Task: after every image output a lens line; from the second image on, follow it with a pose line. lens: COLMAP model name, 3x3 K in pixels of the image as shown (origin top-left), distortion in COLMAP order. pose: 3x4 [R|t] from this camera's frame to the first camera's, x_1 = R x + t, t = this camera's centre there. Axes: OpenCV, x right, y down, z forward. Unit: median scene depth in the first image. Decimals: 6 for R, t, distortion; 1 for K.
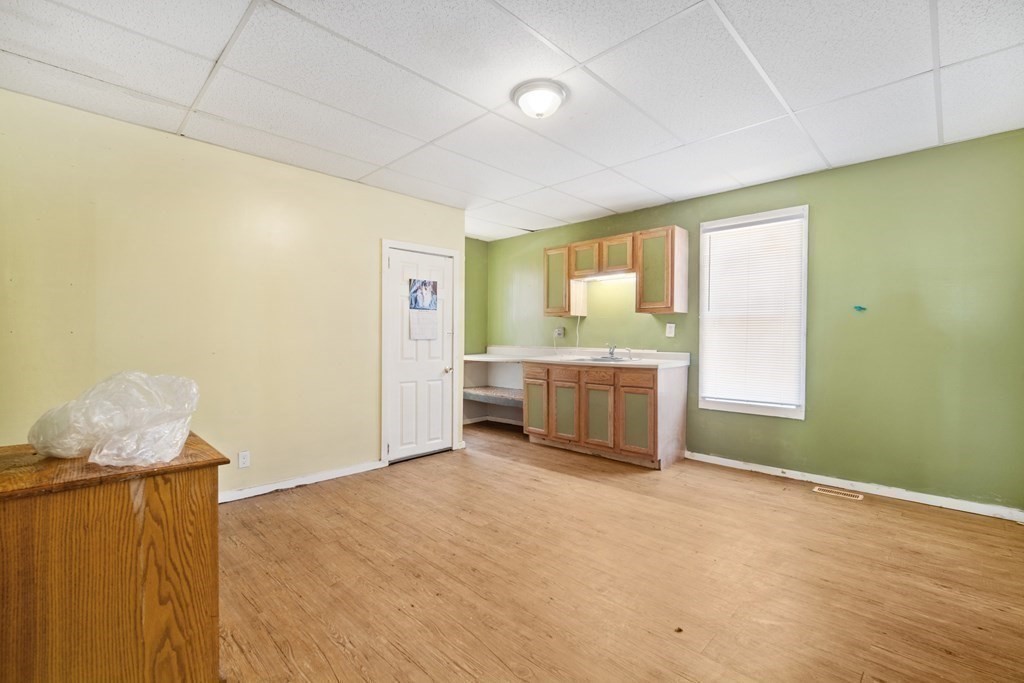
lens RADIAL K [[448.2, 0, 513.5], [0, 448.2, 343.8], [0, 0, 1]] dist [-0.002352, 0.001546]
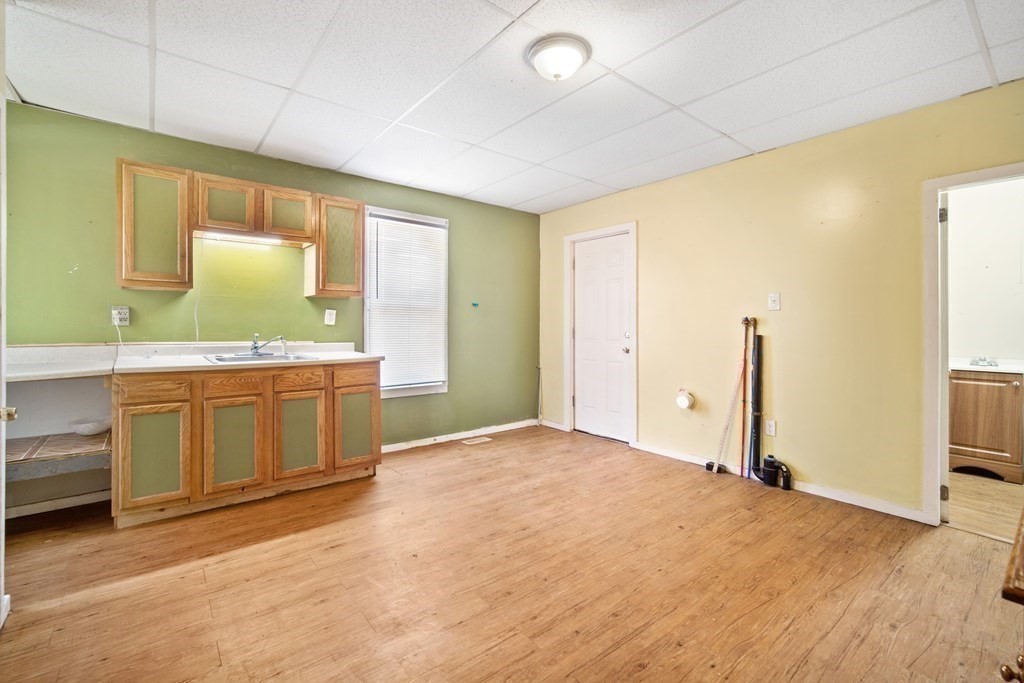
lens RADIAL K [[450.8, 0, 507.9], [0, 450.8, 327.4], [0, 0, 1]] dist [-0.005460, 0.000206]
pose [[0.121908, -0.004853, 0.992530, -0.521871], [0.009570, 0.999947, 0.003714, -0.012132], [-0.992495, 0.009045, 0.121948, 0.619503]]
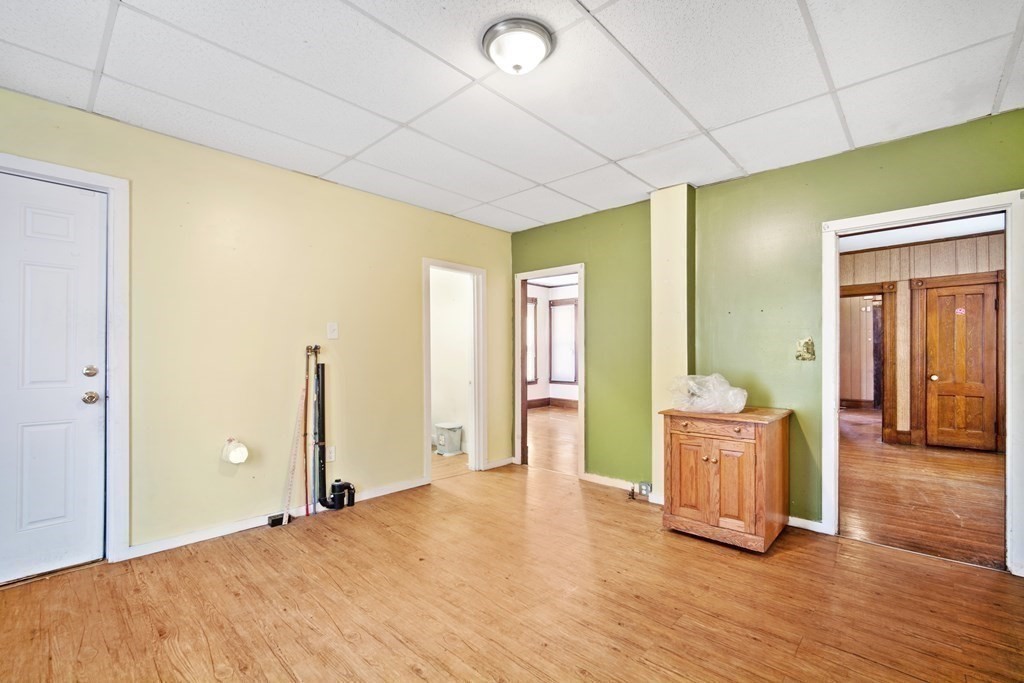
lens RADIAL K [[448.2, 0, 513.5], [0, 448.2, 343.8], [0, 0, 1]] dist [-0.002352, 0.001546]
pose [[-0.999546, -0.003773, -0.029905, 0.053342], [-0.003561, 0.999968, -0.007128, -0.021513], [0.029931, -0.007018, -0.999527, 1.105800]]
